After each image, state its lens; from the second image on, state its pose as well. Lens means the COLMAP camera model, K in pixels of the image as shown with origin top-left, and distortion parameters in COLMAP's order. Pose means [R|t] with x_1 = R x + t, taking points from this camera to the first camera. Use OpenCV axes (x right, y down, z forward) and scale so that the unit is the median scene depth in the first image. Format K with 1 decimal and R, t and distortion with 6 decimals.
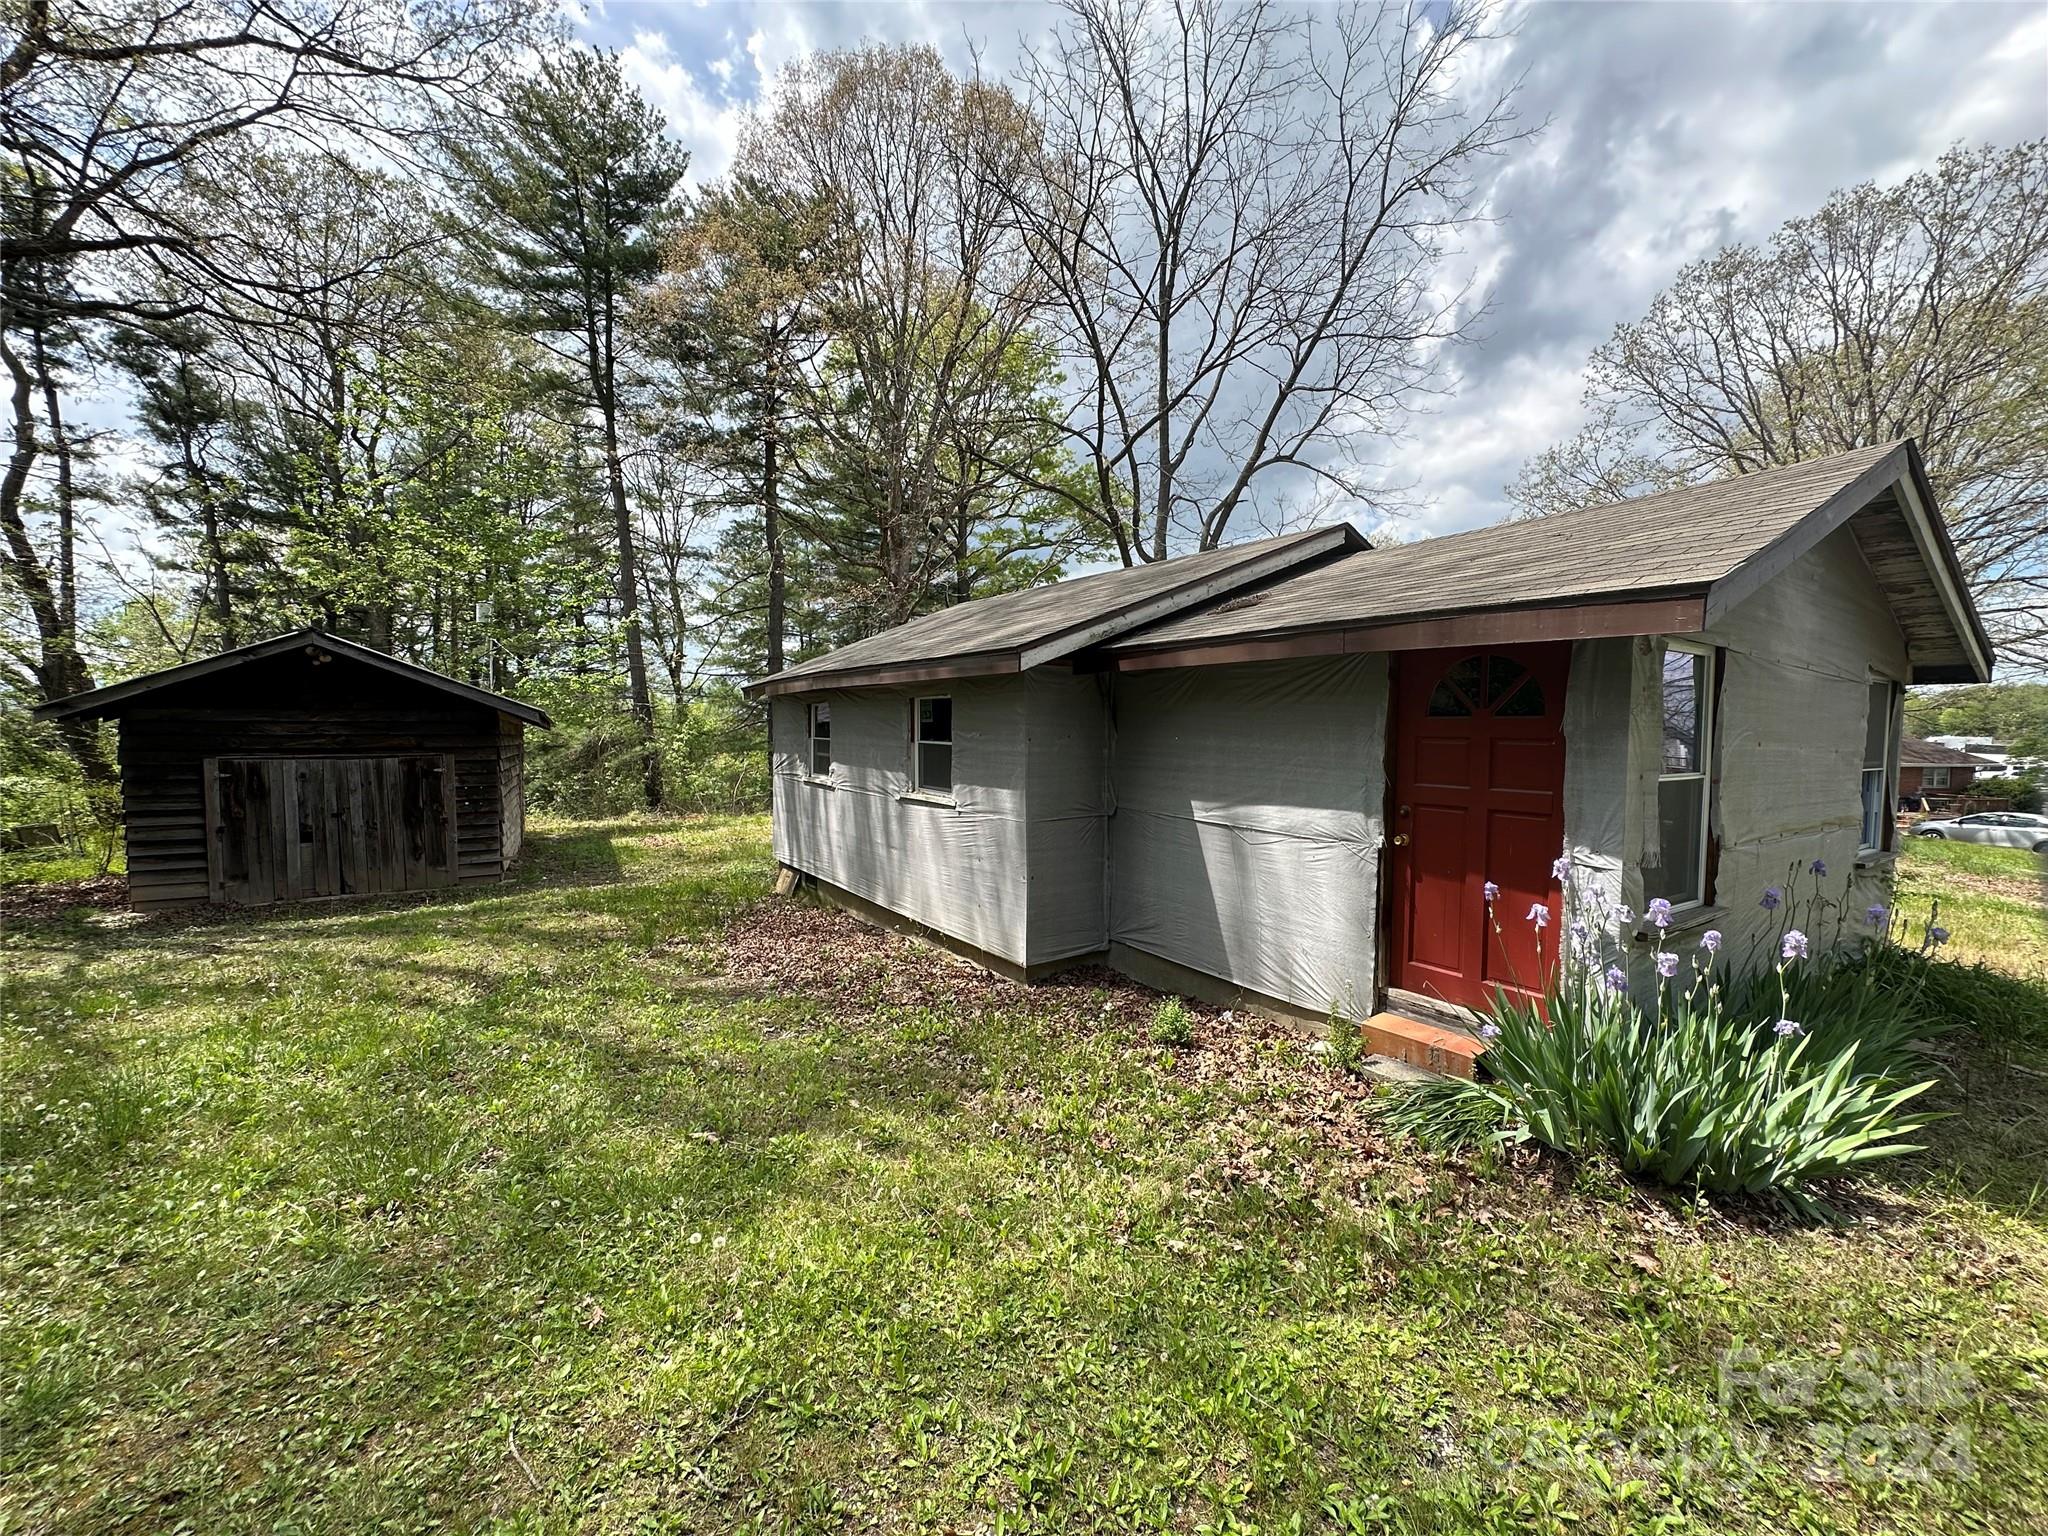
lens RADIAL K [[808.0, 0, 1017.2], [0, 808.0, 765.8], [0, 0, 1]] dist [0.000626, 0.000082]
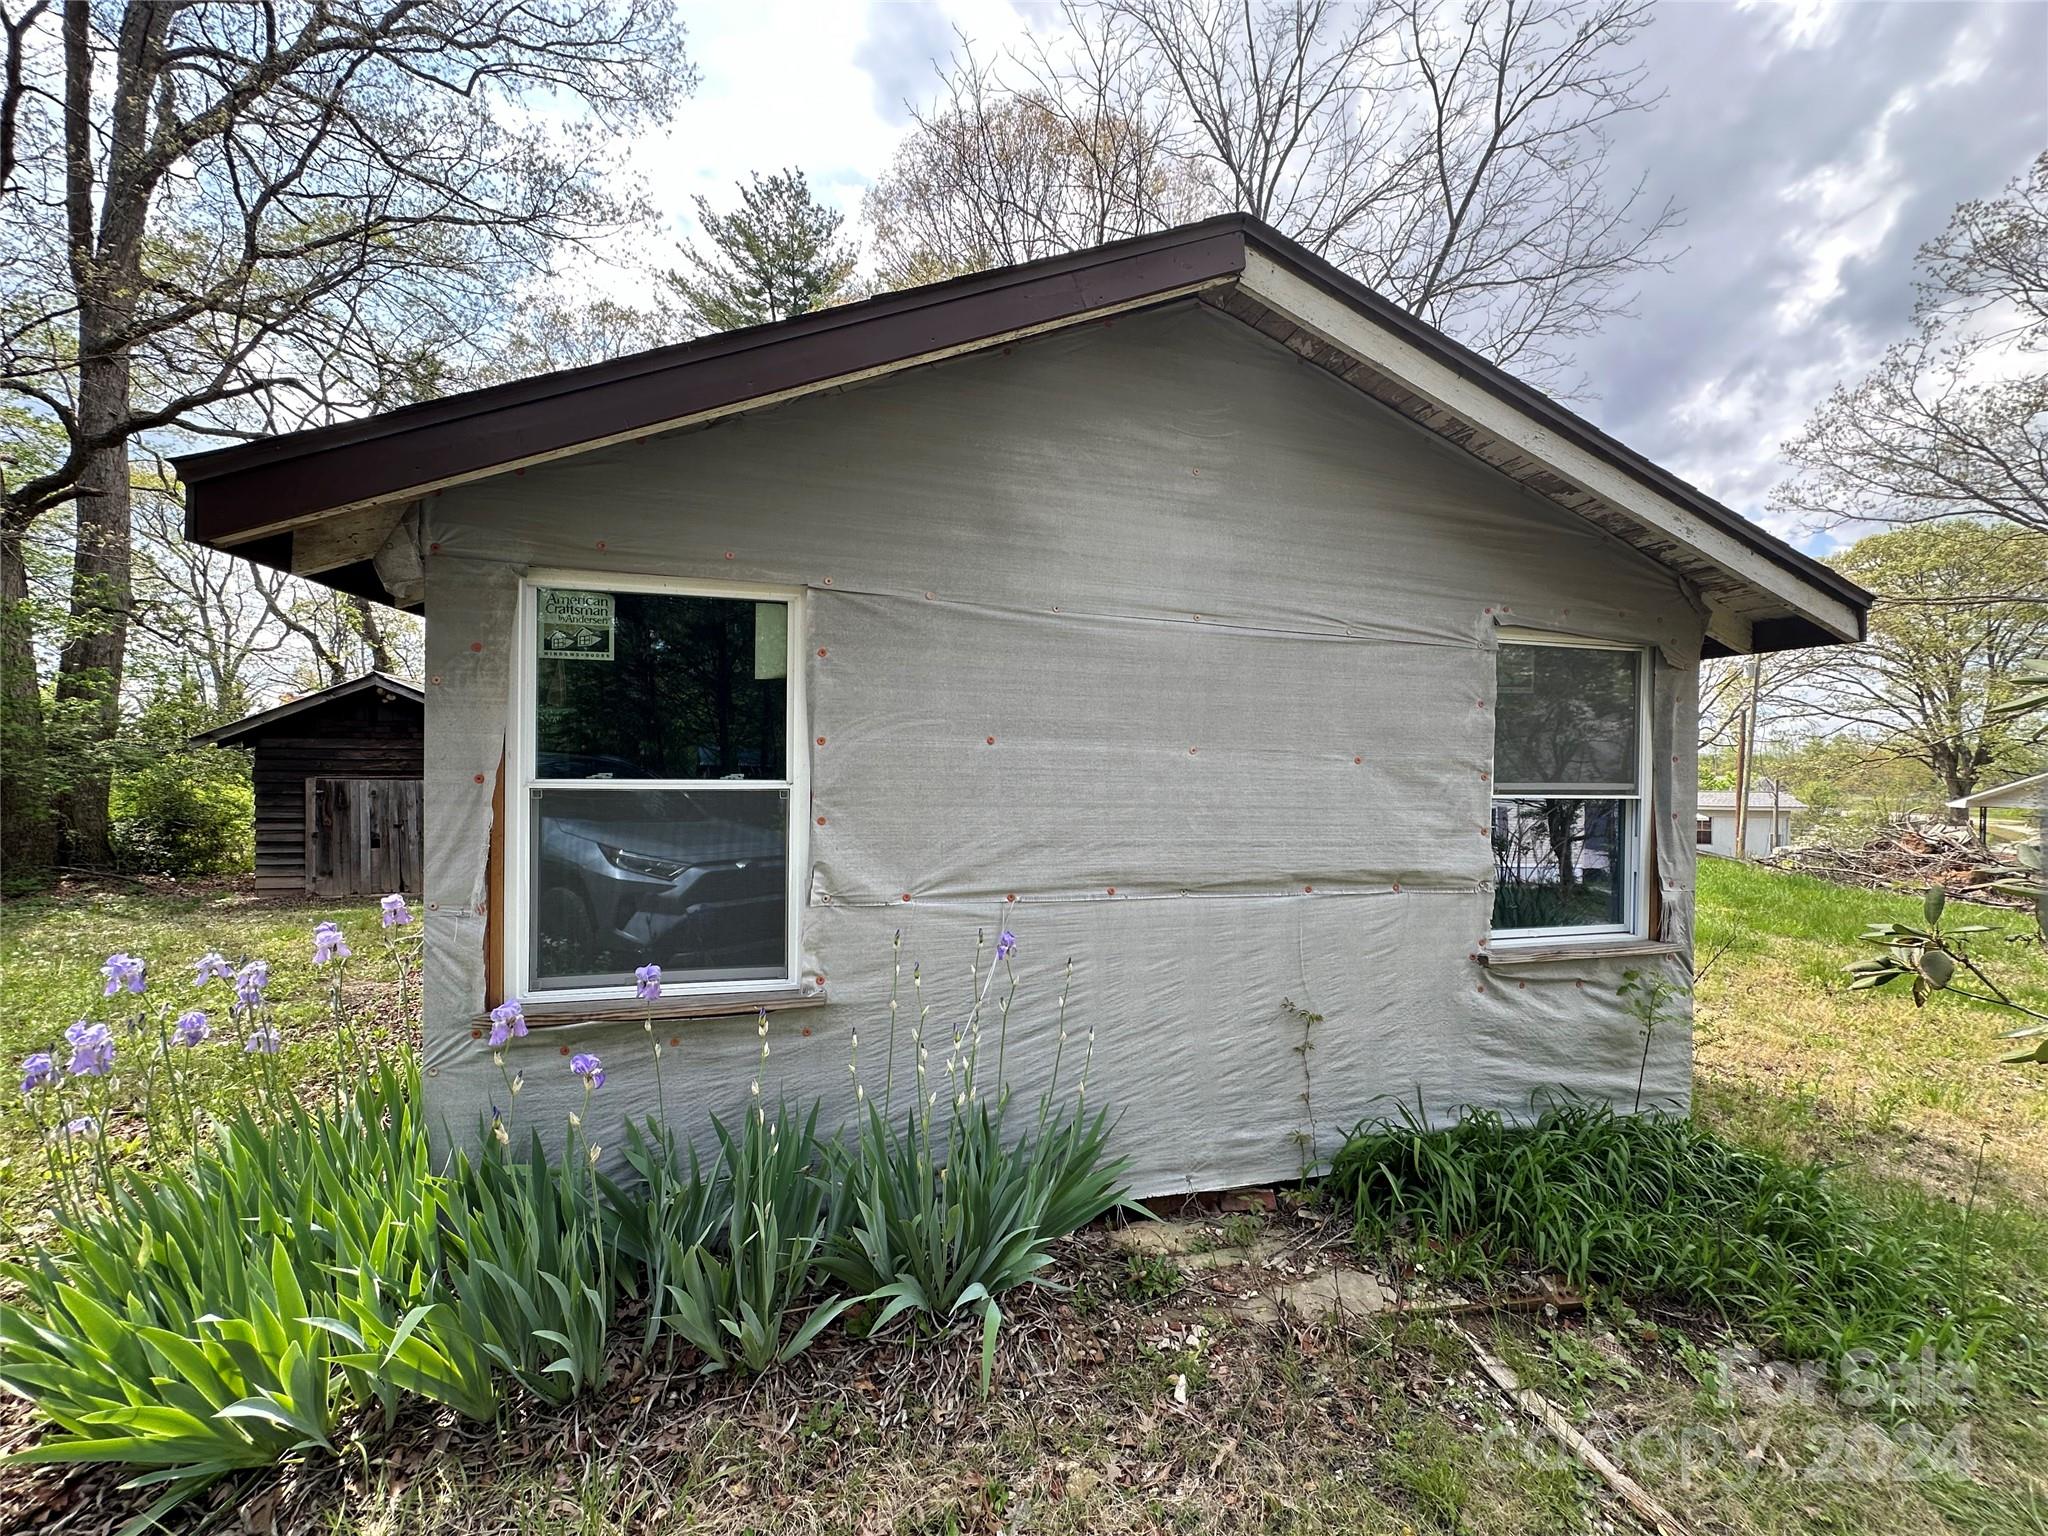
lens RADIAL K [[808.0, 0, 1016.6], [0, 808.0, 767.5], [0, 0, 1]] dist [0.000626, 0.000082]
pose [[0.945415, 0.003144, -0.325854, 0.683150], [-0.017807, 0.998958, -0.042026, 0.012272], [0.325382, 0.045534, 0.944486, 0.249001]]
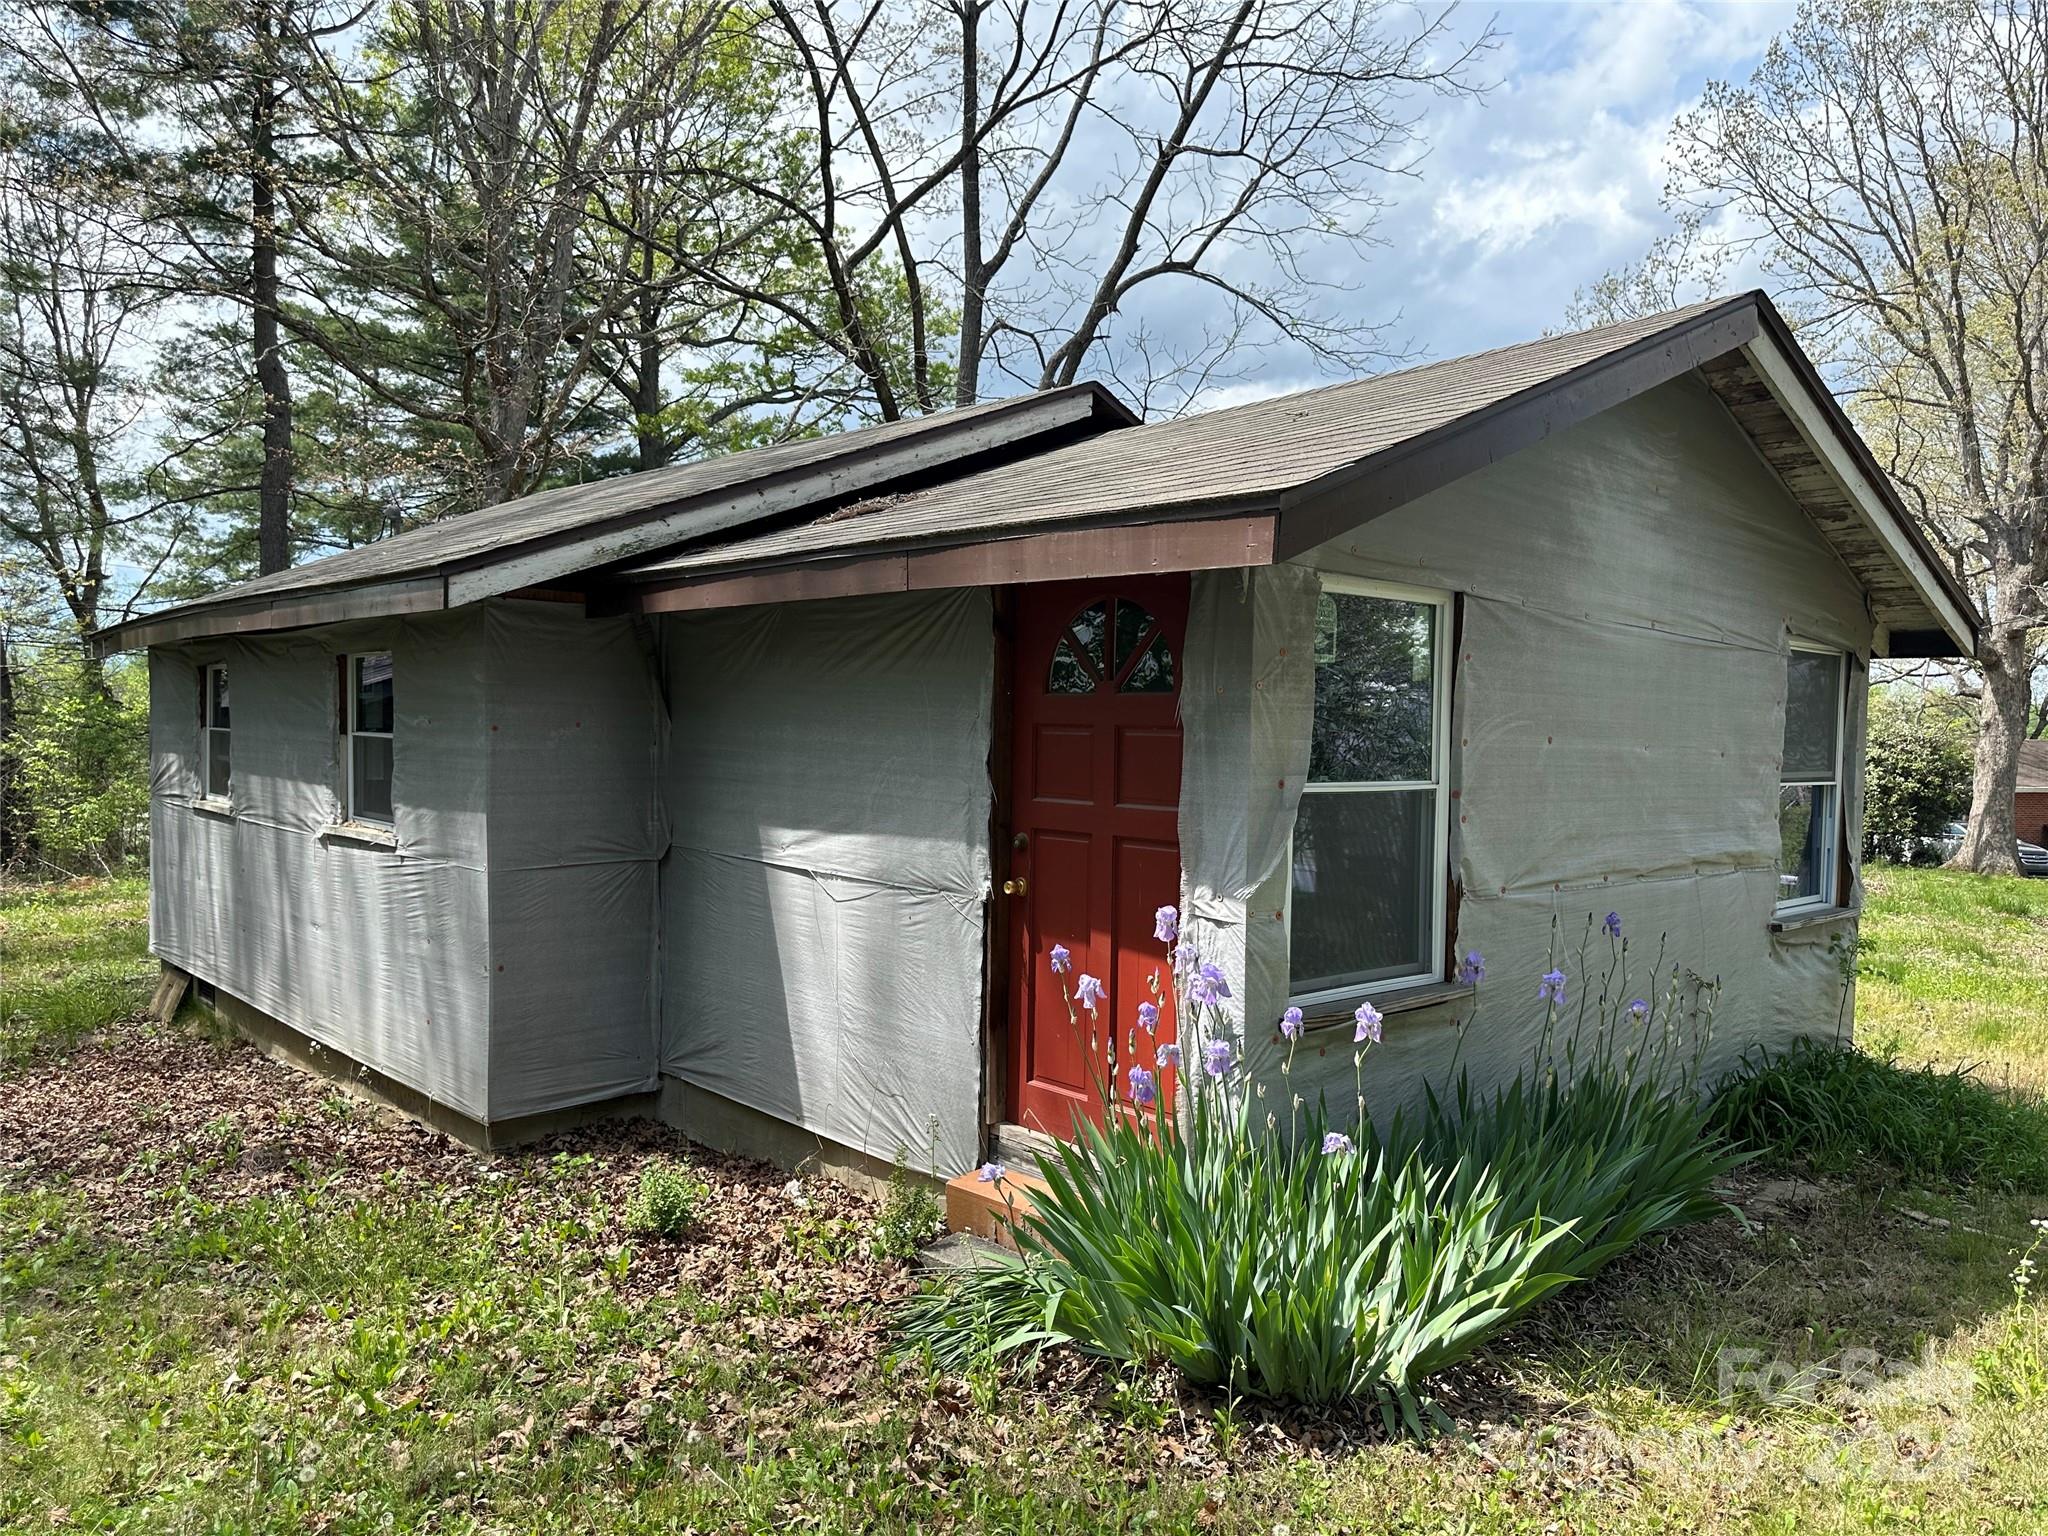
lens RADIAL K [[1438.1, 0, 1027.9], [0, 1438.1, 774.0], [0, 0, 1]] dist [0.039460, -0.043009]
pose [[0.988031, 0.003553, 0.154216, 0.185866], [-0.001623, 0.999919, -0.012642, 0.010483], [-0.154249, 0.012241, 0.987956, -0.063287]]
